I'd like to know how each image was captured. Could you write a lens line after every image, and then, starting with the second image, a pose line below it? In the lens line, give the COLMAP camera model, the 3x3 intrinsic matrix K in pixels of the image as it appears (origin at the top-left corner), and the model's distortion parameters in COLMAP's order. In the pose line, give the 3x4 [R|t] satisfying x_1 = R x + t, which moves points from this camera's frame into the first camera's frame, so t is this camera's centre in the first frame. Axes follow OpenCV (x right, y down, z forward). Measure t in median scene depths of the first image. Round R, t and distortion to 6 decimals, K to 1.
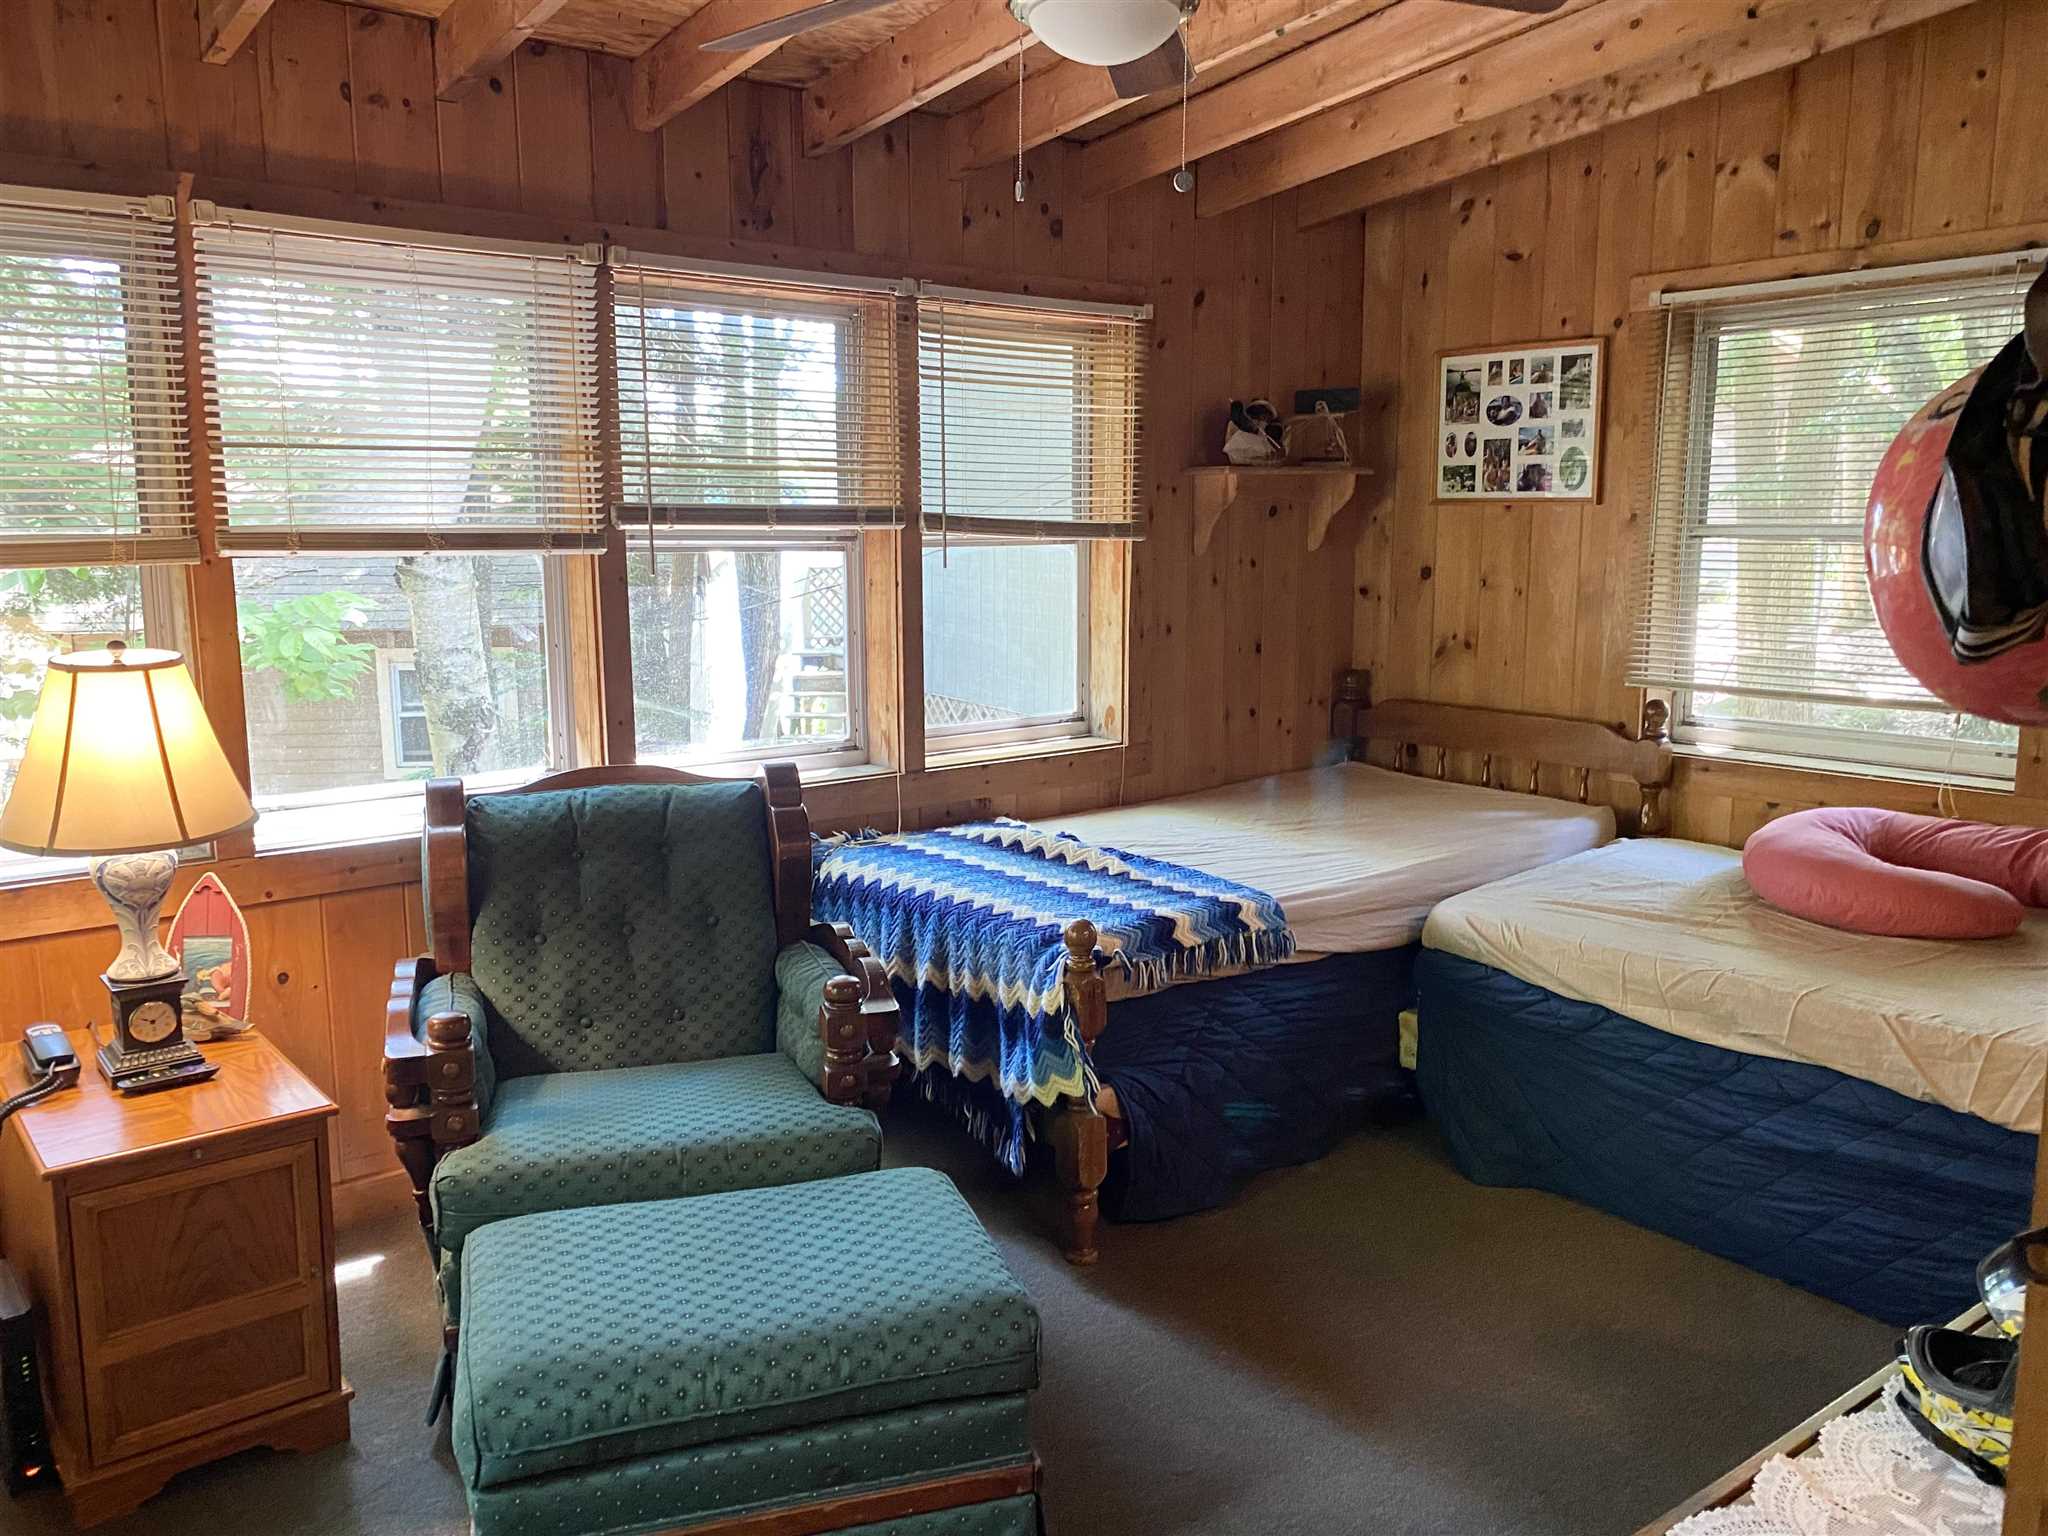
lens RADIAL K [[1660.2, 0, 985.0], [0, 1660.2, 760.4], [0, 0, 1]] dist [0.083301, -0.096192]
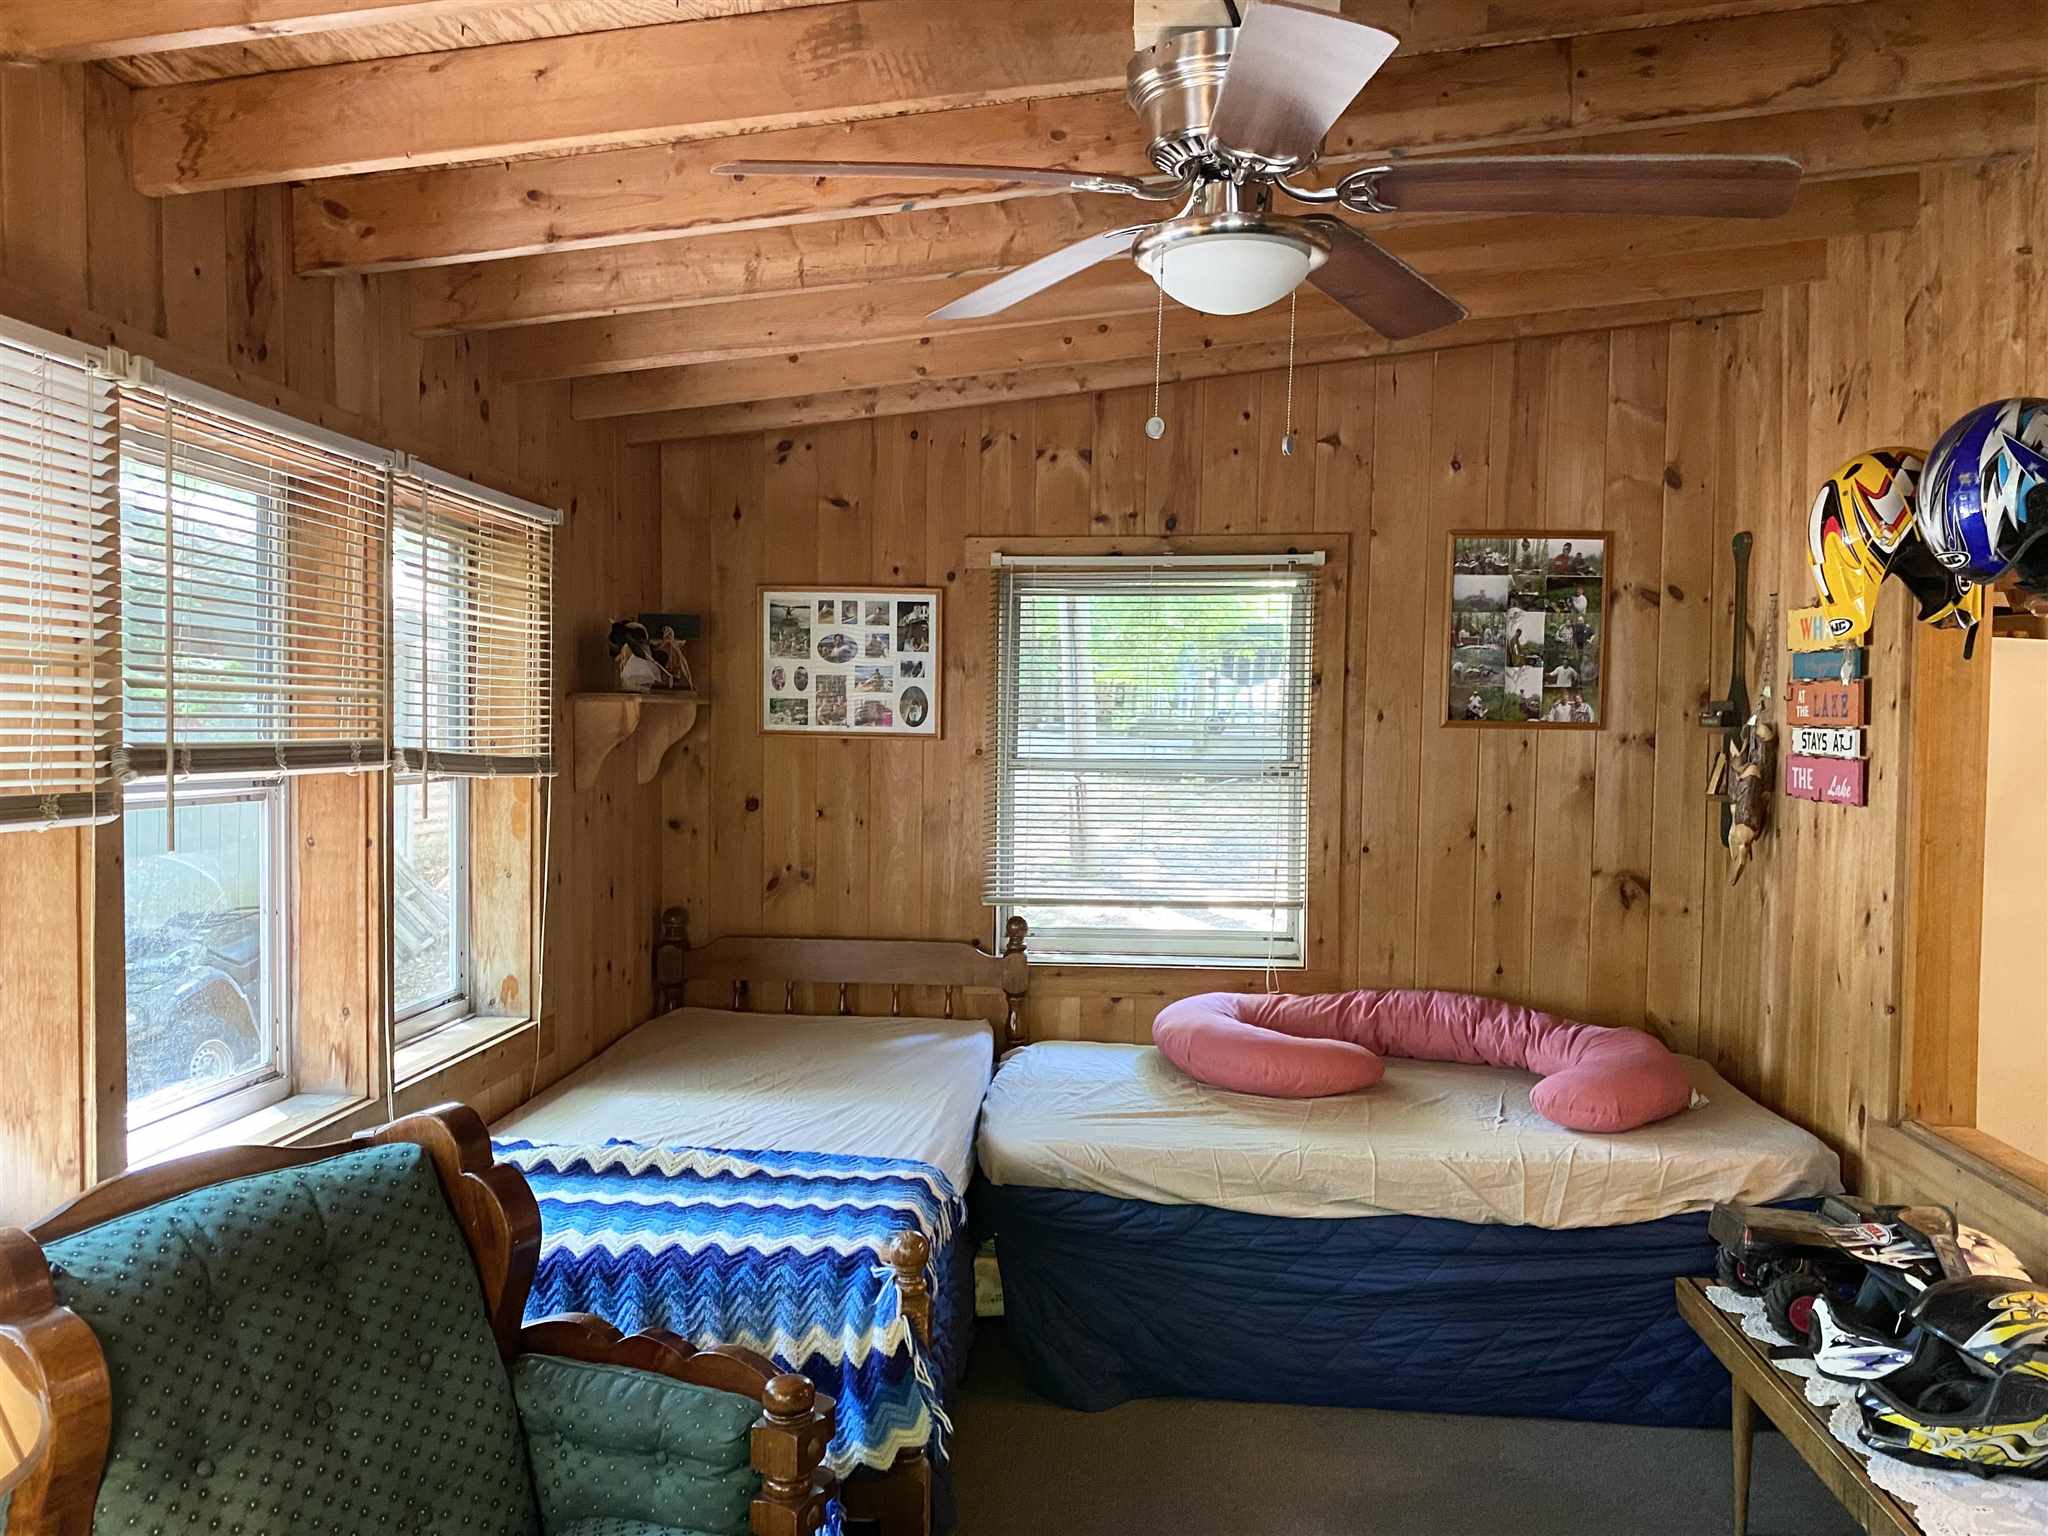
lens RADIAL K [[1632.8, 0, 1028.0], [0, 1632.8, 778.4], [0, 0, 1]] dist [0.032998, -0.011980]
pose [[0.662445, -0.017012, 0.748918, -0.390670], [0.100717, 0.992688, -0.066538, -0.053915], [-0.742309, 0.119507, 0.659314, 0.277968]]
